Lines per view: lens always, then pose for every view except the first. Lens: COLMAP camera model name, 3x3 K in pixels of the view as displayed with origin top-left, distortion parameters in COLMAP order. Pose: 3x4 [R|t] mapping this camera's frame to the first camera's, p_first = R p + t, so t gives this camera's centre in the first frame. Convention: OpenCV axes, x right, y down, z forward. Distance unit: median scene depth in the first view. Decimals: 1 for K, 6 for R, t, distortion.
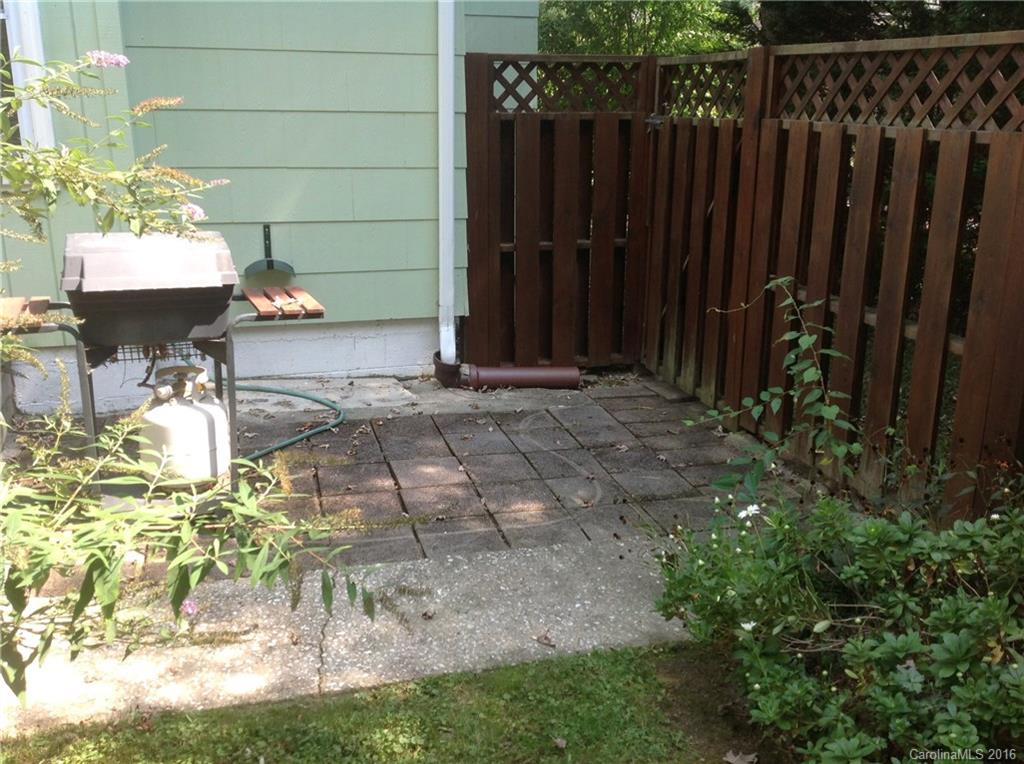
lens RADIAL K [[995.9, 0, 512.0], [0, 995.9, 382.0], [0, 0, 1]] dist [0.002603, 0.001244]
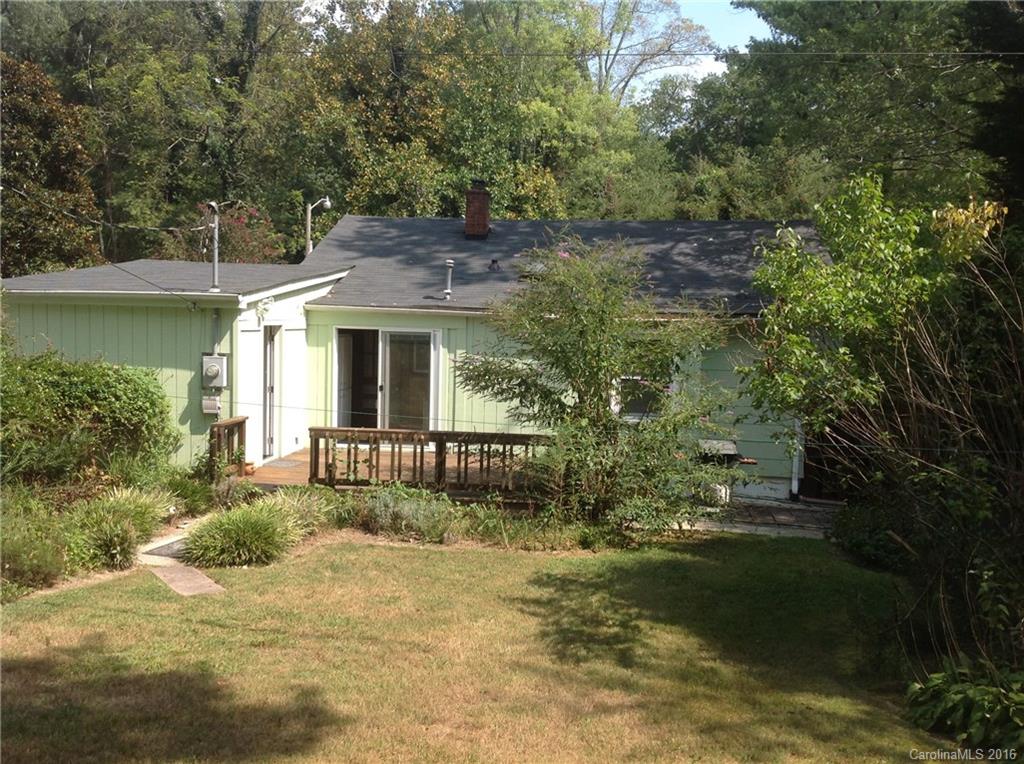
lens RADIAL K [[995.9, 0, 512.0], [0, 995.9, 382.0], [0, 0, 1]] dist [0.002603, 0.001244]
pose [[0.924523, 0.047687, -0.378131, 0.243063], [-0.125329, 0.975004, -0.183468, 0.284959], [0.359930, 0.217011, 0.907390, -1.869154]]
